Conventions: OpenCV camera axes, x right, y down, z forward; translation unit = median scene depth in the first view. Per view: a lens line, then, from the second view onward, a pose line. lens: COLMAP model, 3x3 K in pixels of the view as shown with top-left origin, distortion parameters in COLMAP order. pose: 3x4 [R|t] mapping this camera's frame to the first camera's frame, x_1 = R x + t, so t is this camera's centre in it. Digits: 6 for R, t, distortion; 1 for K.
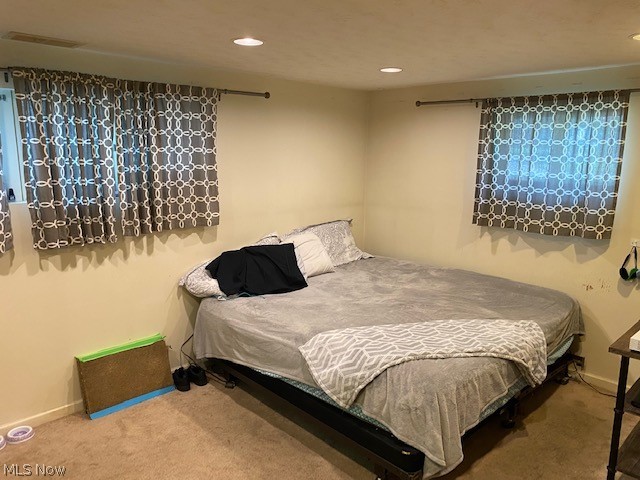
lens RADIAL K [[489.5, 0, 316.2], [0, 489.5, 236.8], [0, 0, 1]] dist [0.038357, -0.033514]
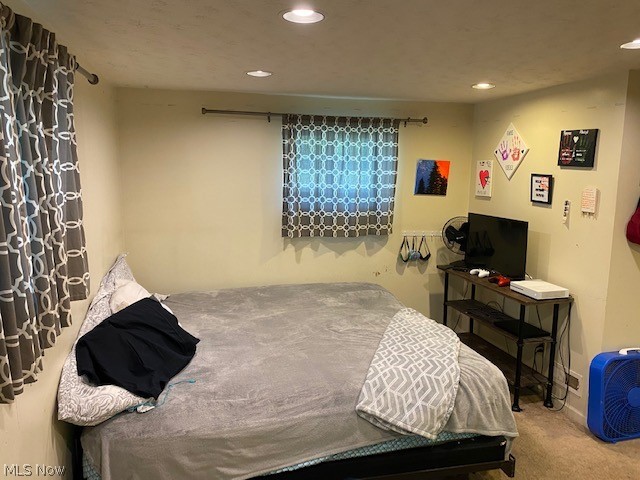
lens RADIAL K [[489.5, 0, 316.6], [0, 489.5, 246.4], [0, 0, 1]] dist [0.038357, -0.033514]
pose [[0.502967, -0.146848, 0.851739, -0.572621], [0.146751, 0.985662, 0.083279, -0.092565], [-0.851756, 0.083107, 0.517305, 0.477697]]
